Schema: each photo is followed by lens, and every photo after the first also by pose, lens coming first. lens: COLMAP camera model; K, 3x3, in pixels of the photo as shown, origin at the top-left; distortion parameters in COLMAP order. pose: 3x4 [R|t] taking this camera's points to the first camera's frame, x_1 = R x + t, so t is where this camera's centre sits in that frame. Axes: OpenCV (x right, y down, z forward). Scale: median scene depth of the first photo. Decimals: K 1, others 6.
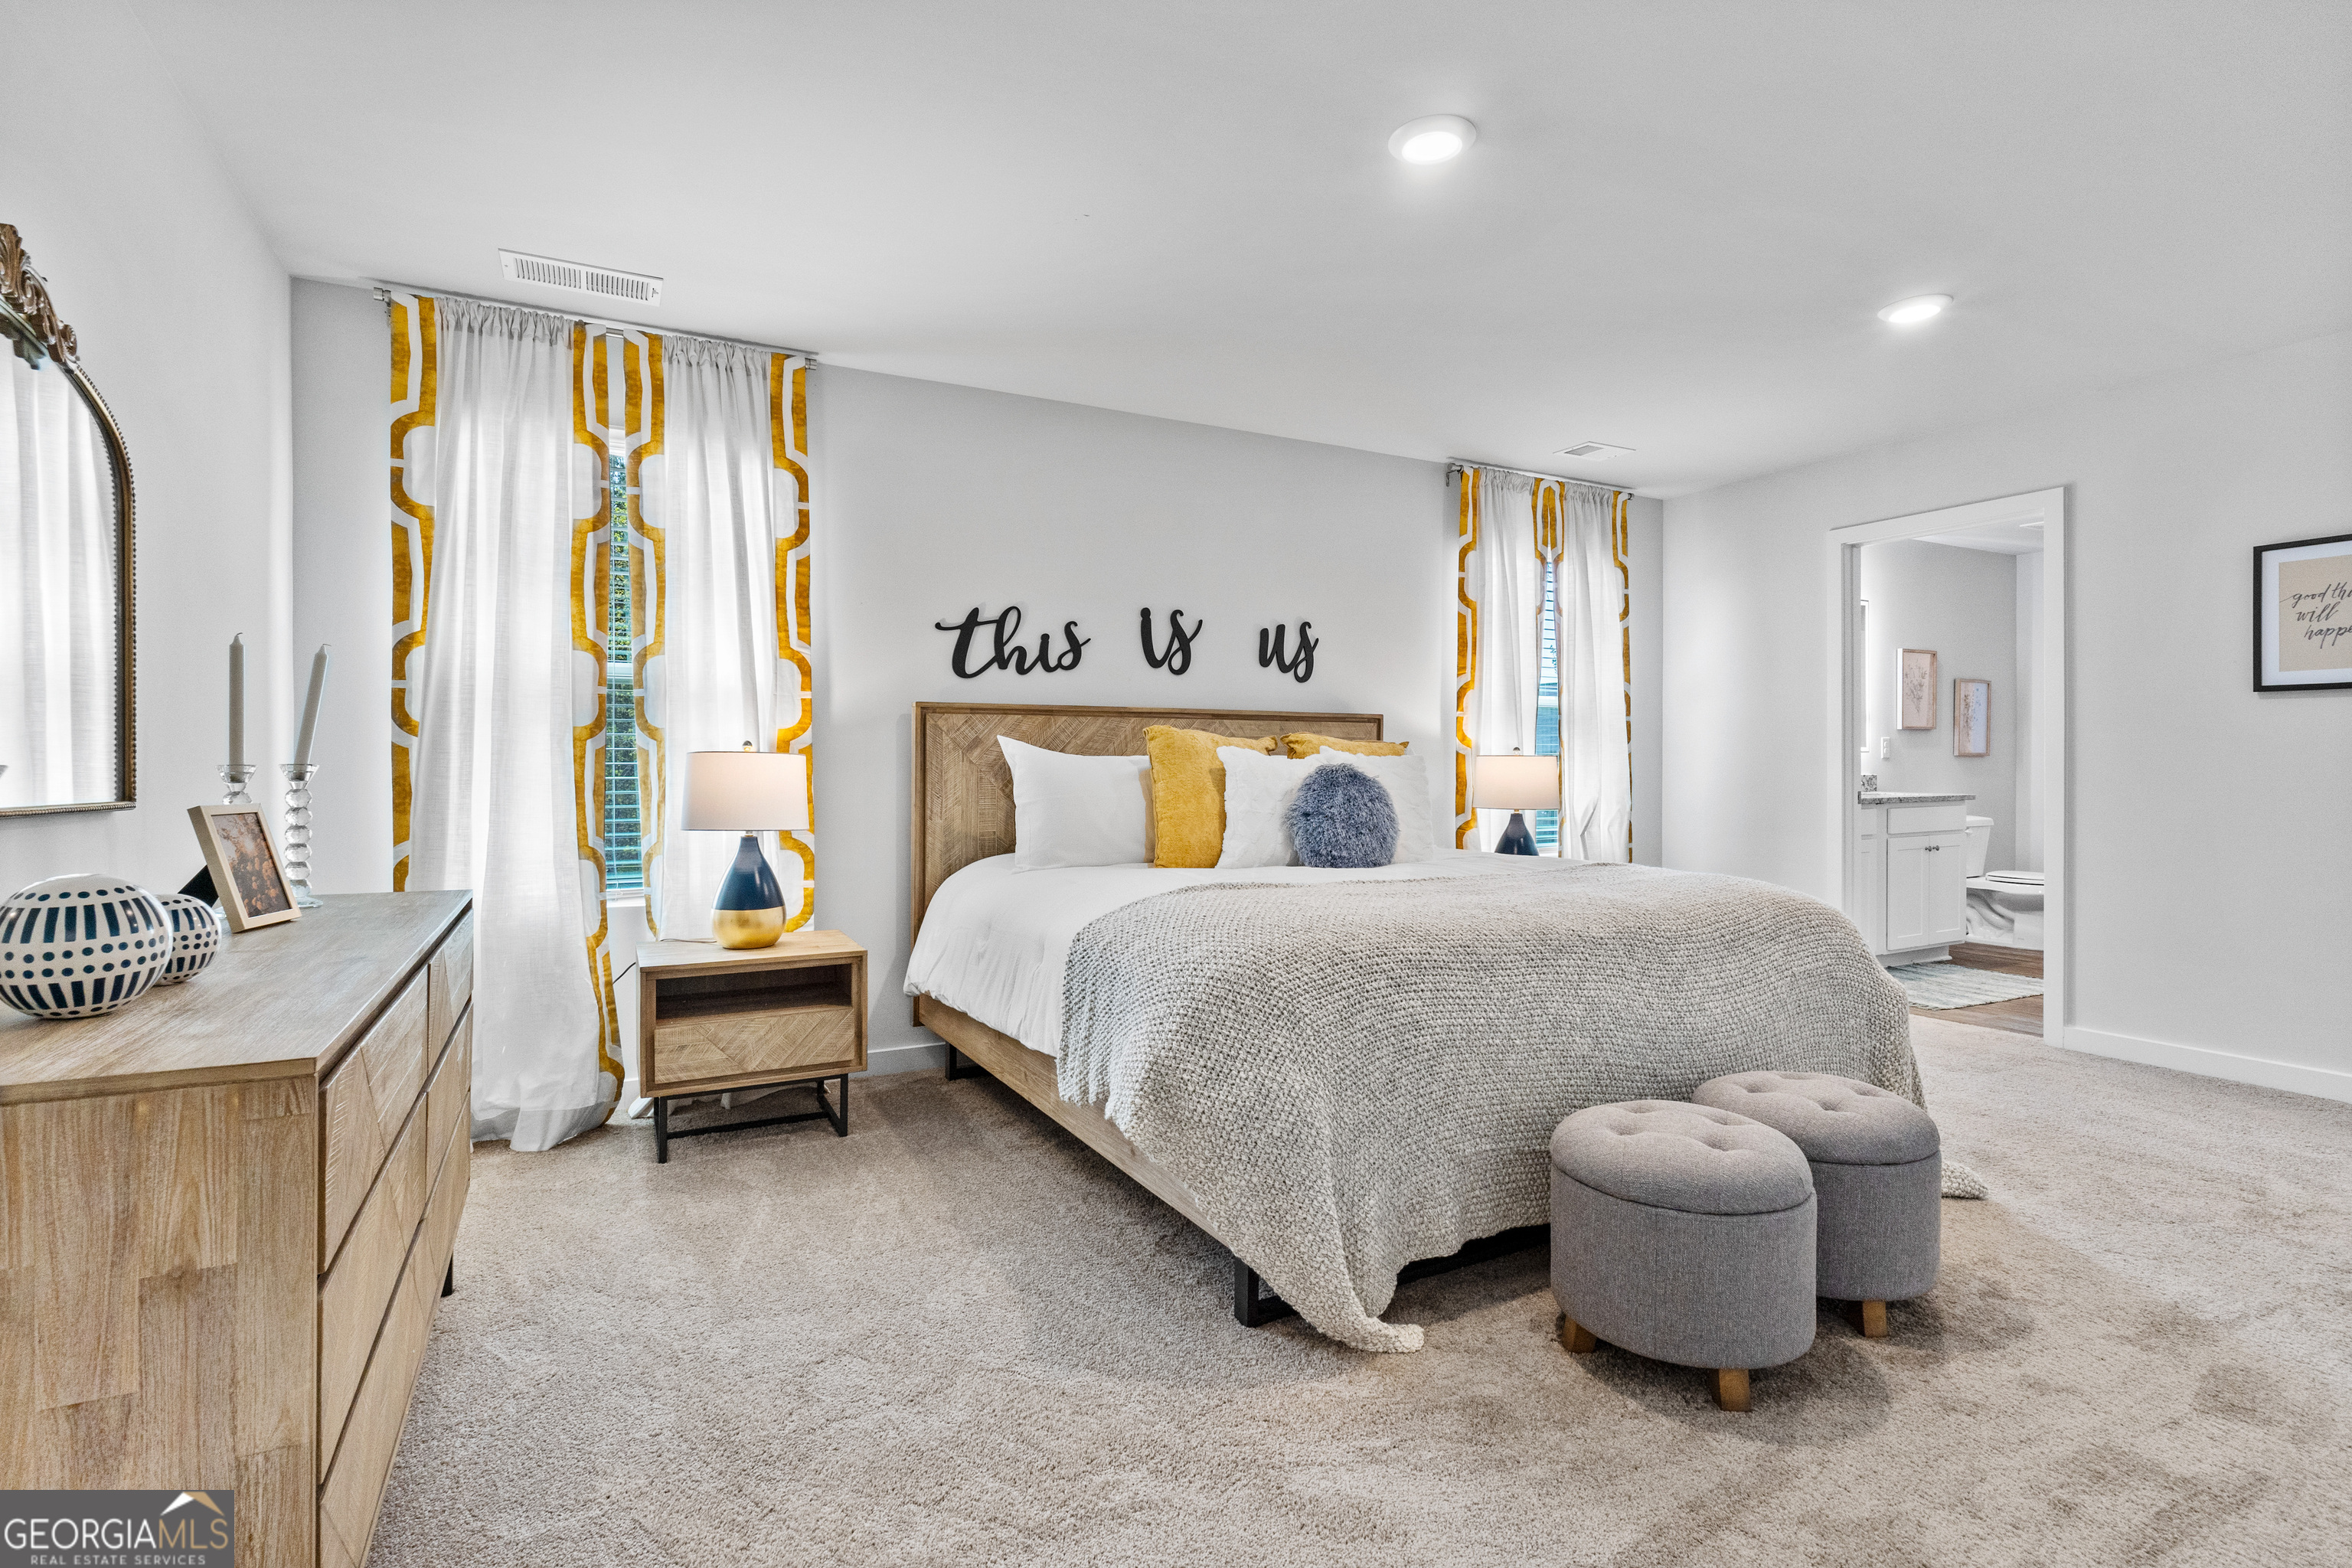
lens RADIAL K [[1098.0, 0, 1168.5], [0, 1098.0, 790.3], [0, 0, 1]] dist [-0.002894, -0.000372]
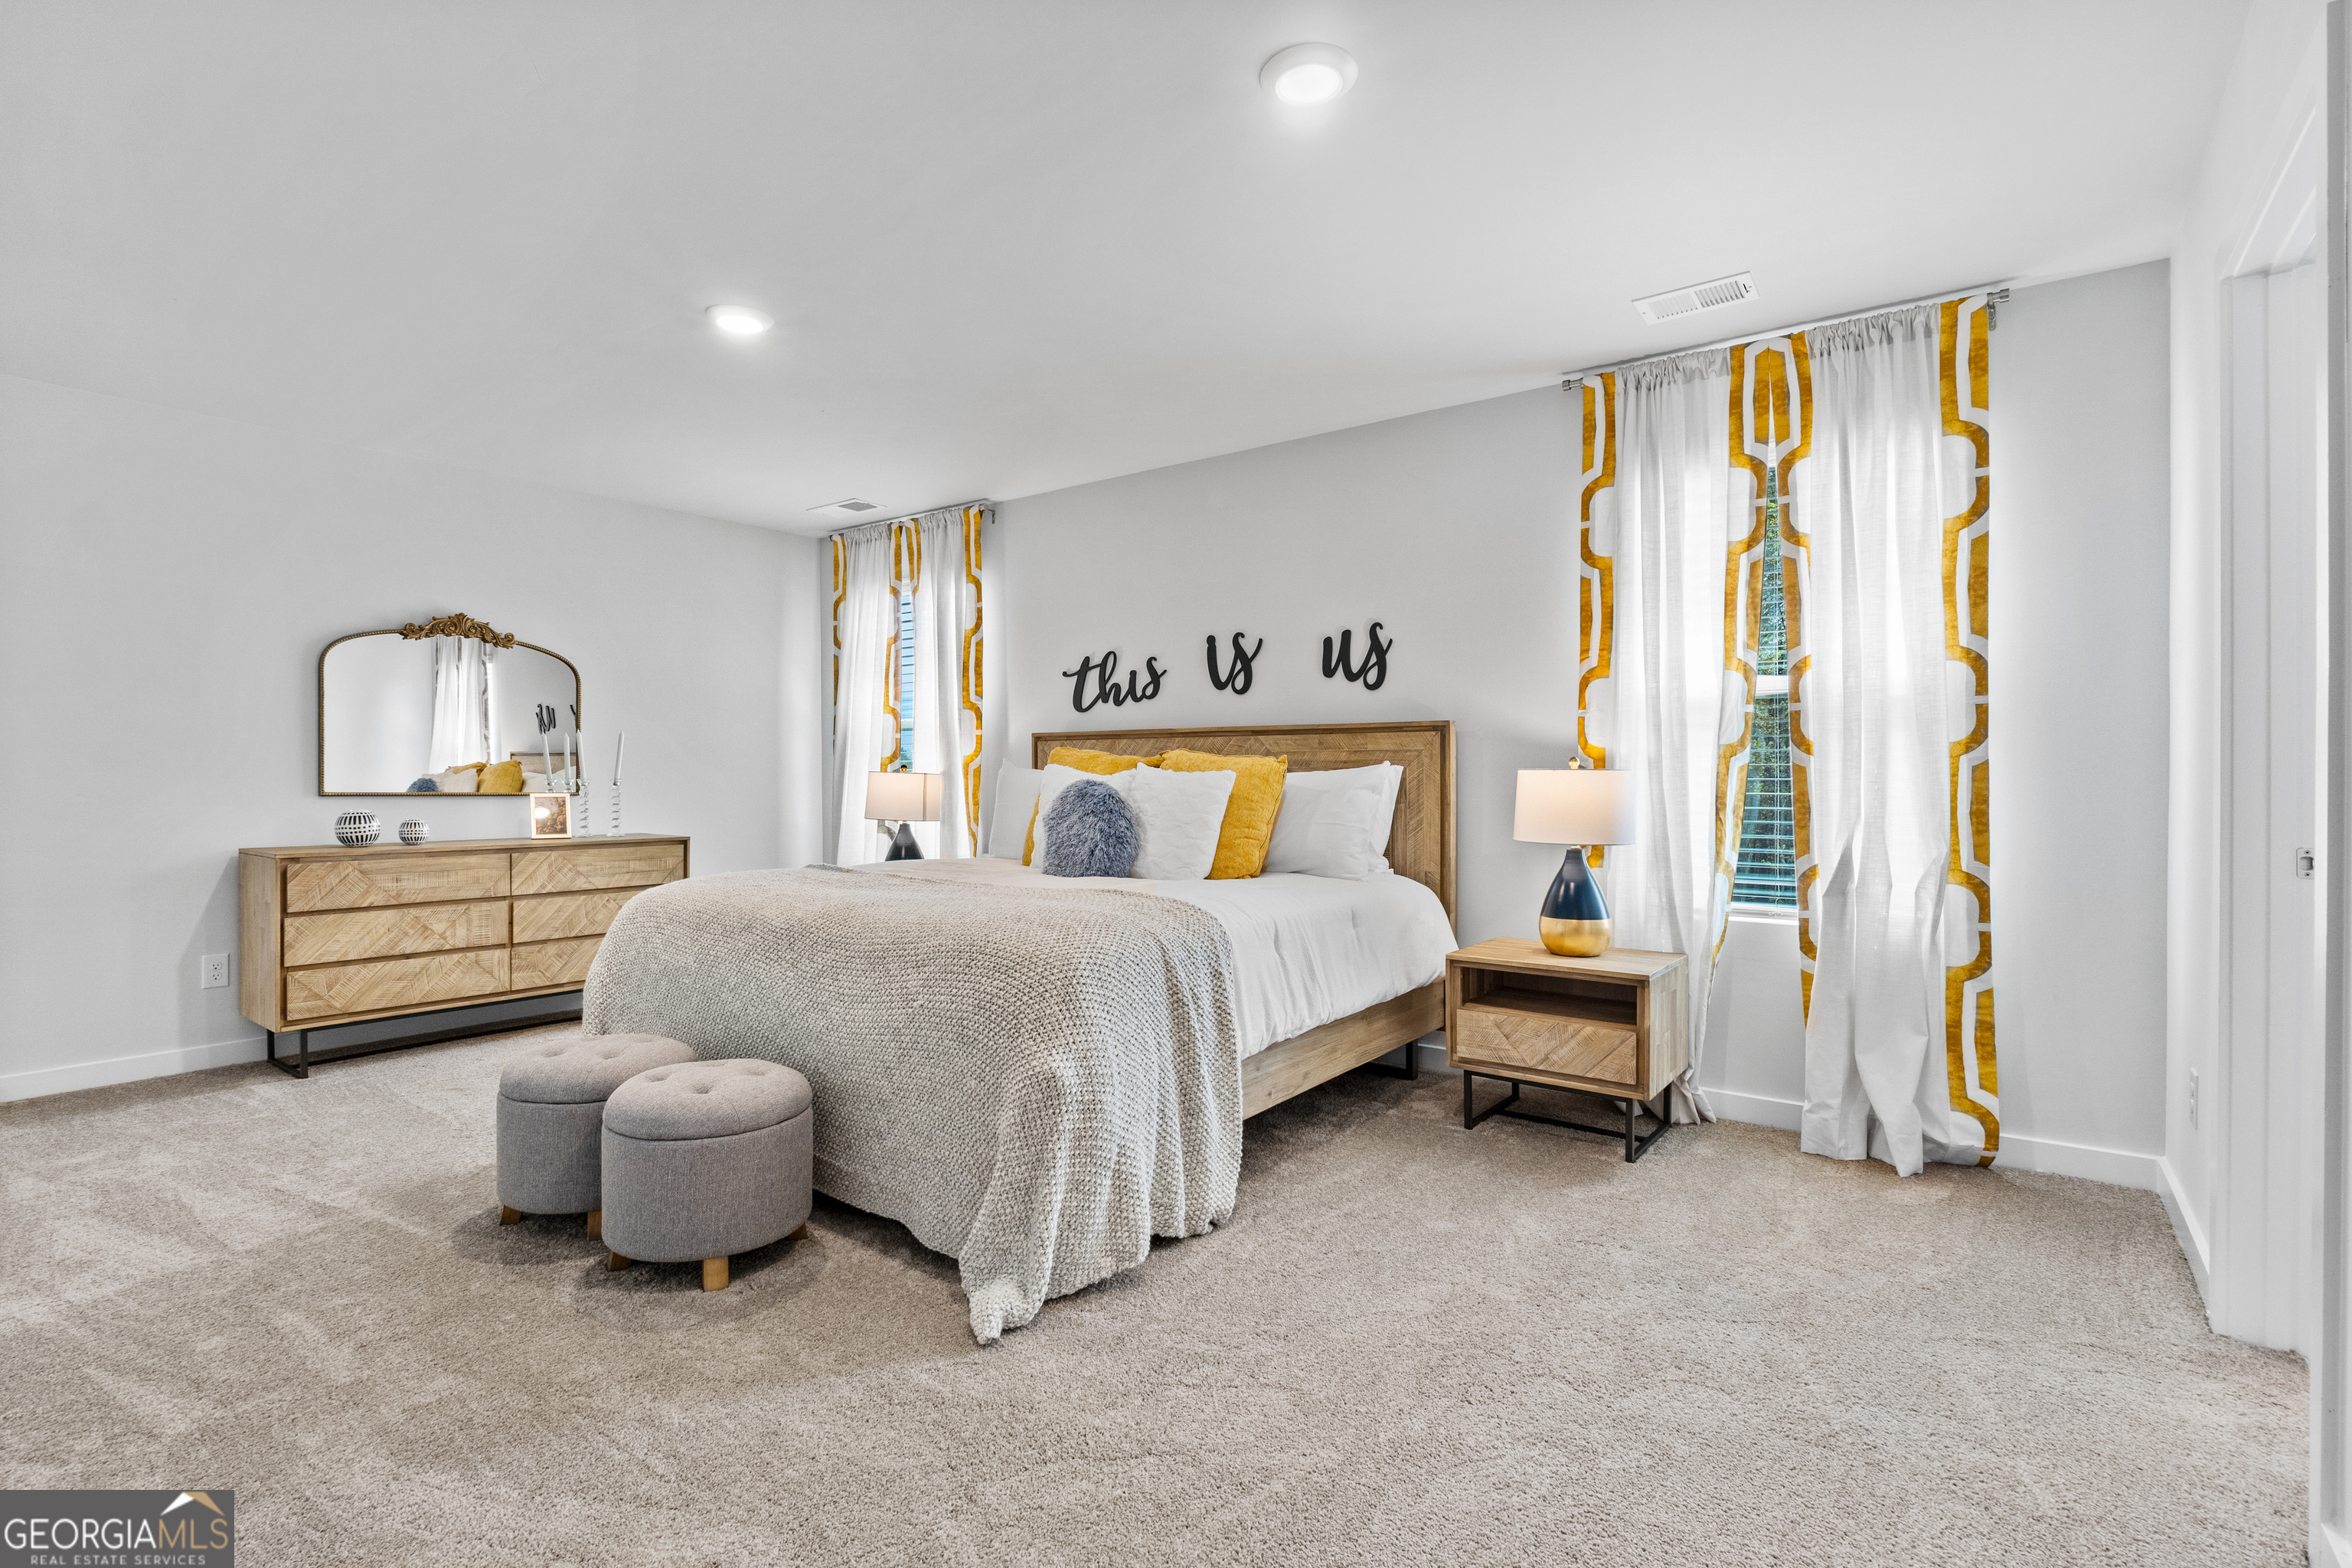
lens RADIAL K [[1093.9, 0, 1180.1], [0, 1093.9, 809.9], [0, 0, 1]] dist [0.017574, 0.000070]
pose [[0.446312, 0.026093, -0.894497, 0.874462], [-0.023730, 0.999568, 0.017318, -0.010668], [0.894563, 0.013497, 0.446738, 0.456067]]
